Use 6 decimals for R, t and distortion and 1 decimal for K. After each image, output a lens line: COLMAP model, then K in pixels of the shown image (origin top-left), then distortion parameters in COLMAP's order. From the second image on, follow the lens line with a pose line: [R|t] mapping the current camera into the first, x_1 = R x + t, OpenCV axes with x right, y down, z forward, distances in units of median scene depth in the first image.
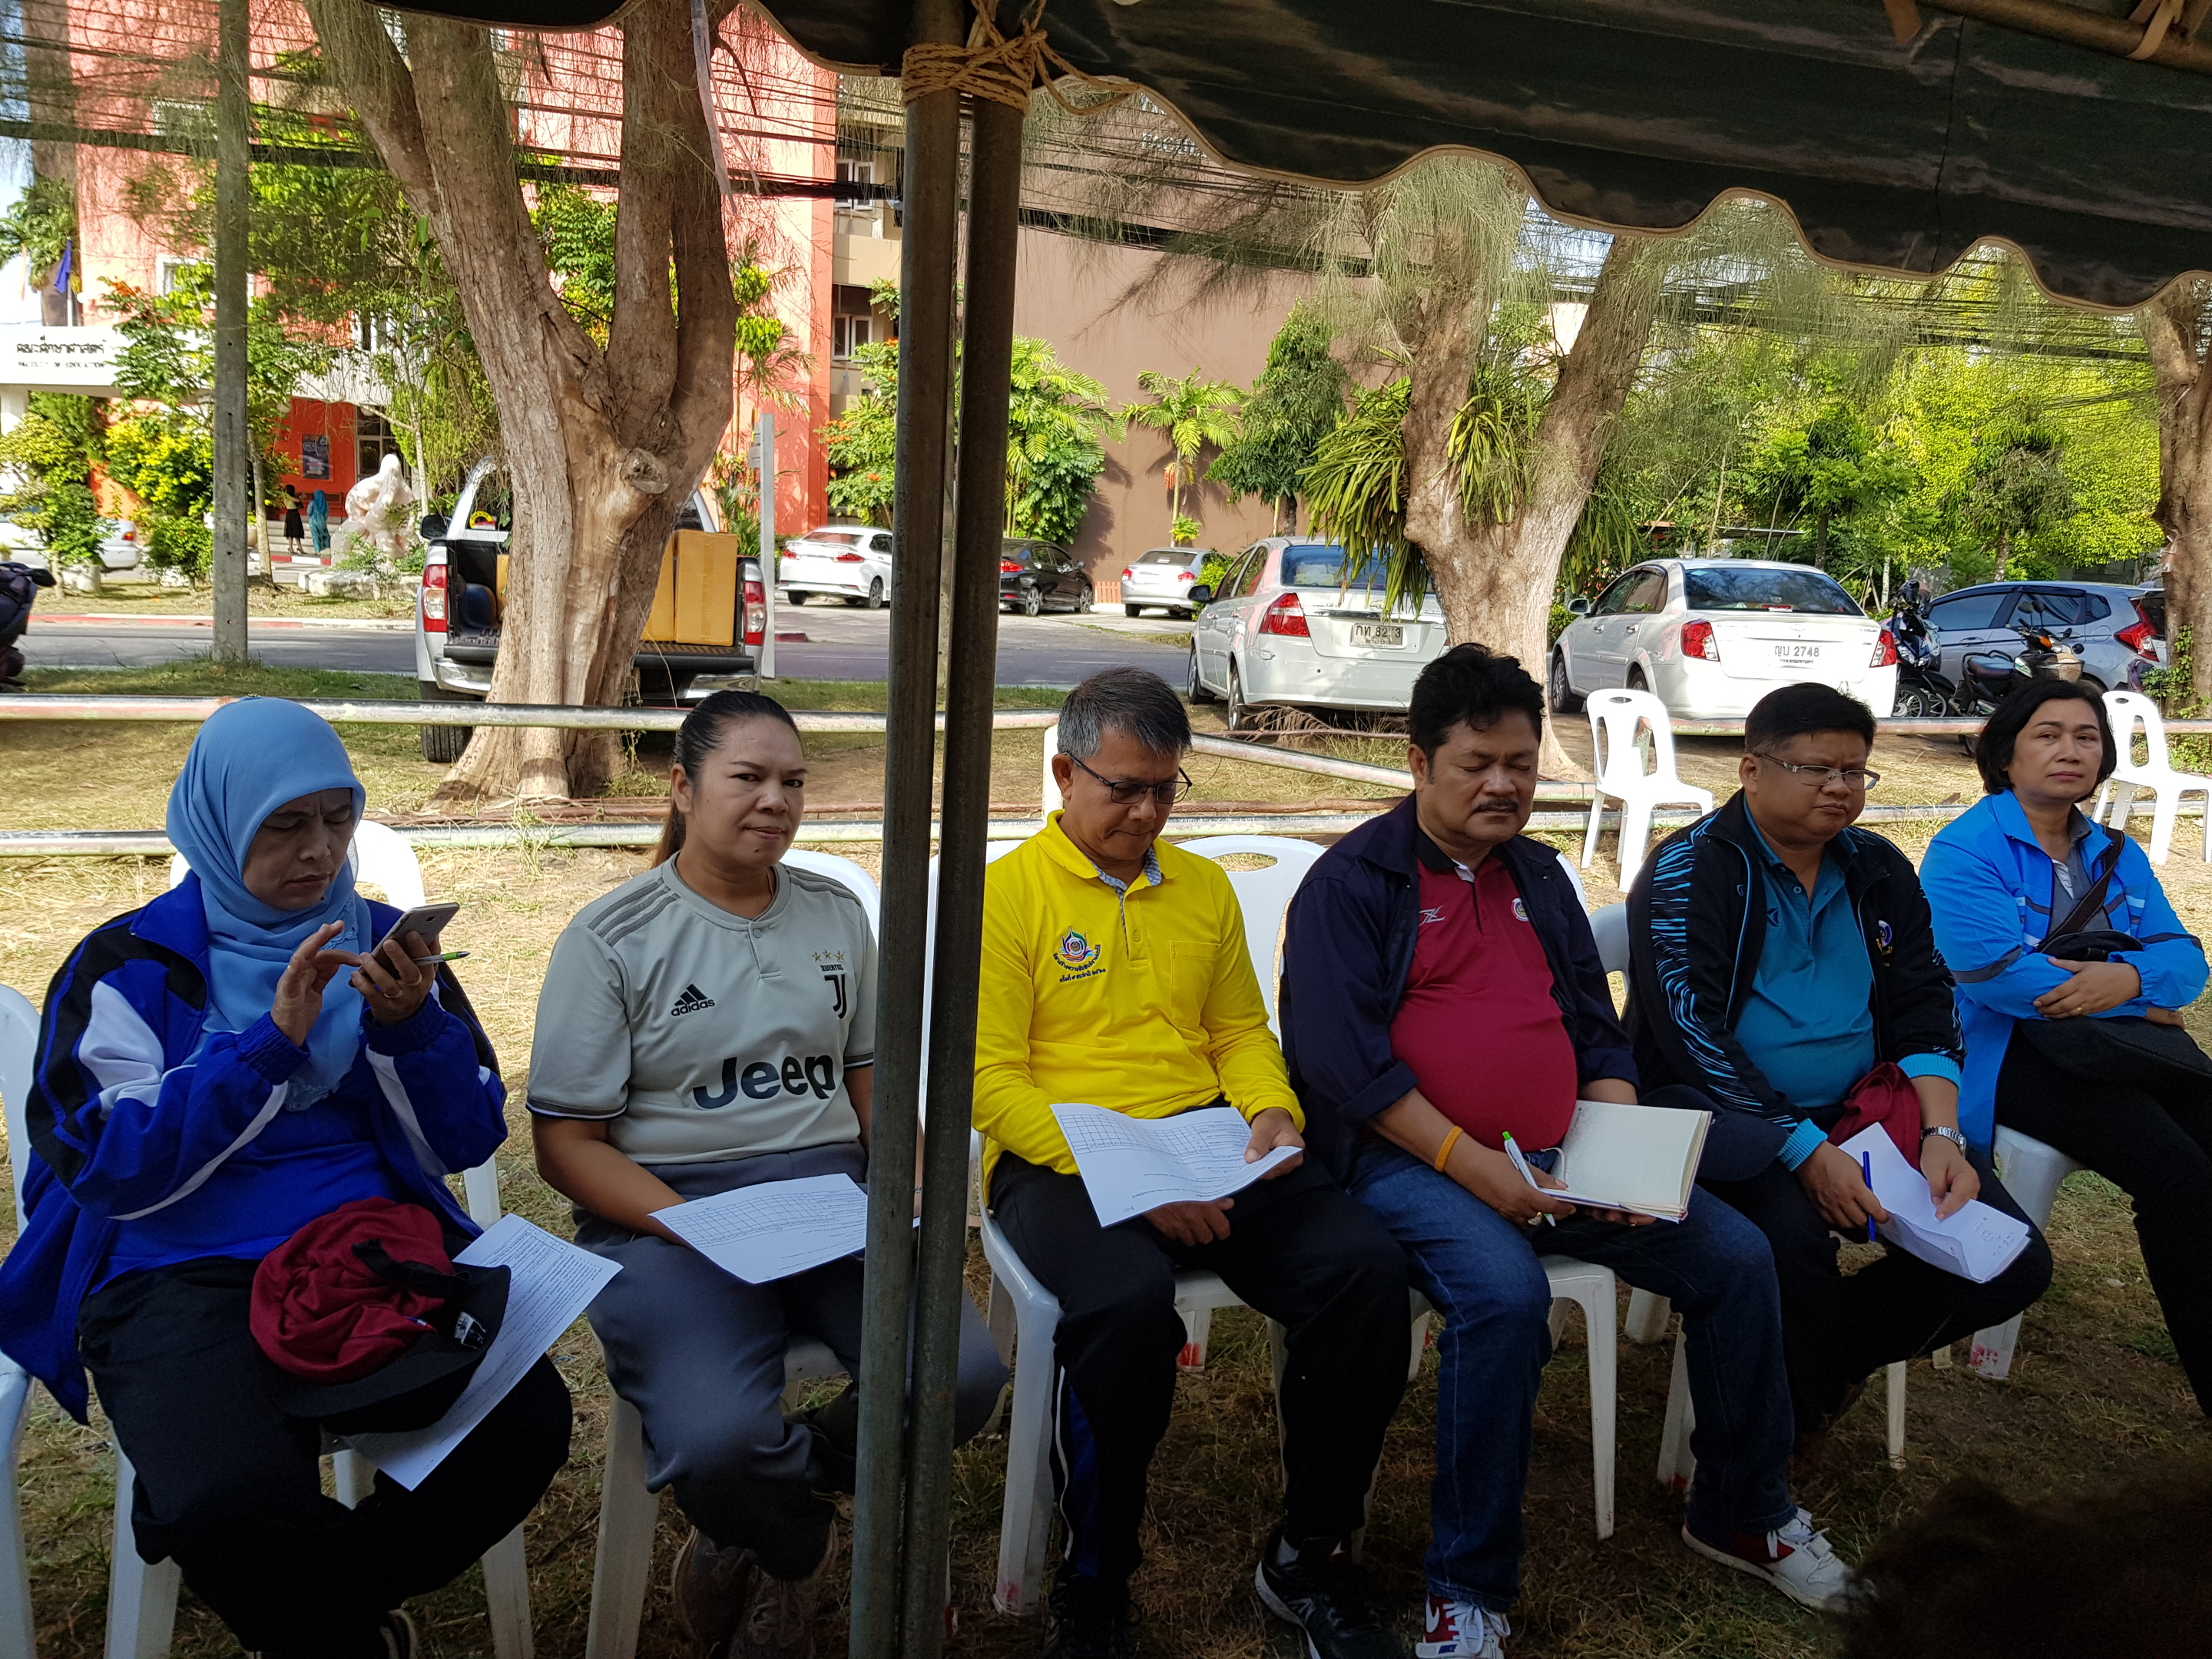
lens RADIAL K [[1744.8, 0, 1105.5], [0, 1744.8, 822.3], [0, 0, 1]] dist [0.045872, -0.076191]
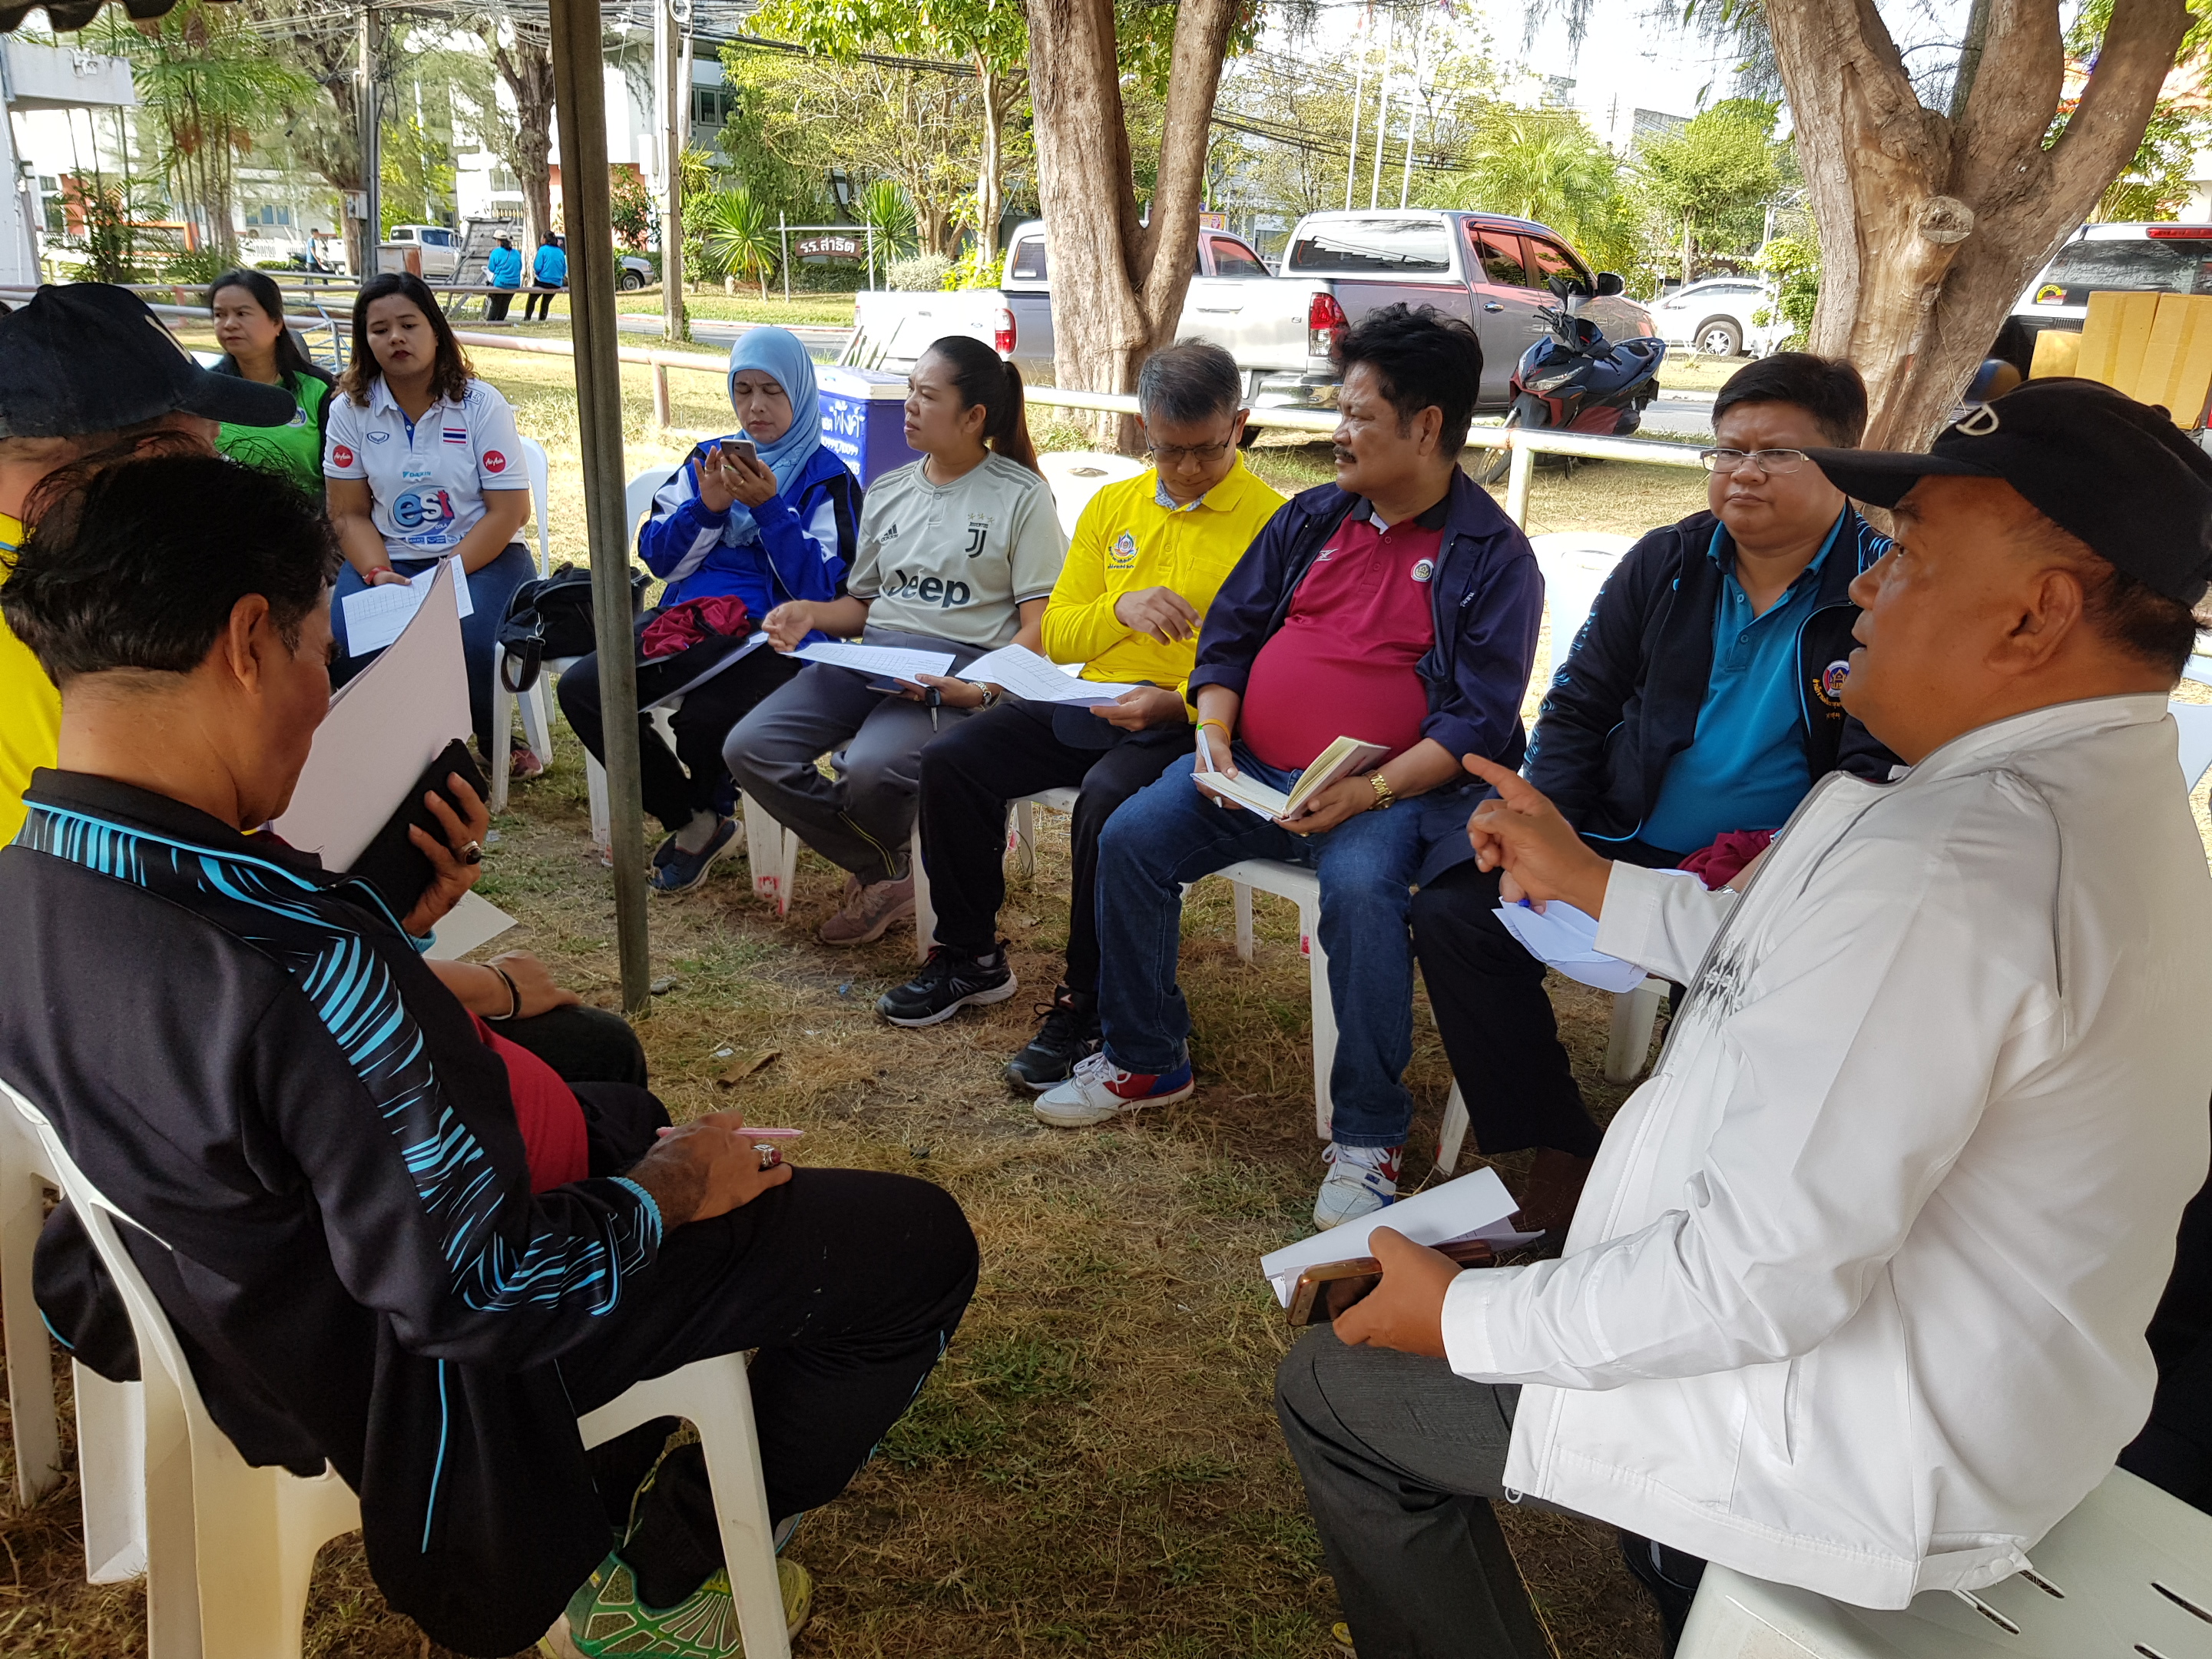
lens RADIAL K [[1744.8, 0, 1107.3], [0, 1744.8, 832.0], [0, 0, 1]] dist [0.045872, -0.076191]
pose [[0.427477, 0.239892, -0.871617, 0.473958], [-0.156387, 0.969237, 0.190061, 0.014892], [0.890397, 0.055063, 0.451842, 0.174817]]
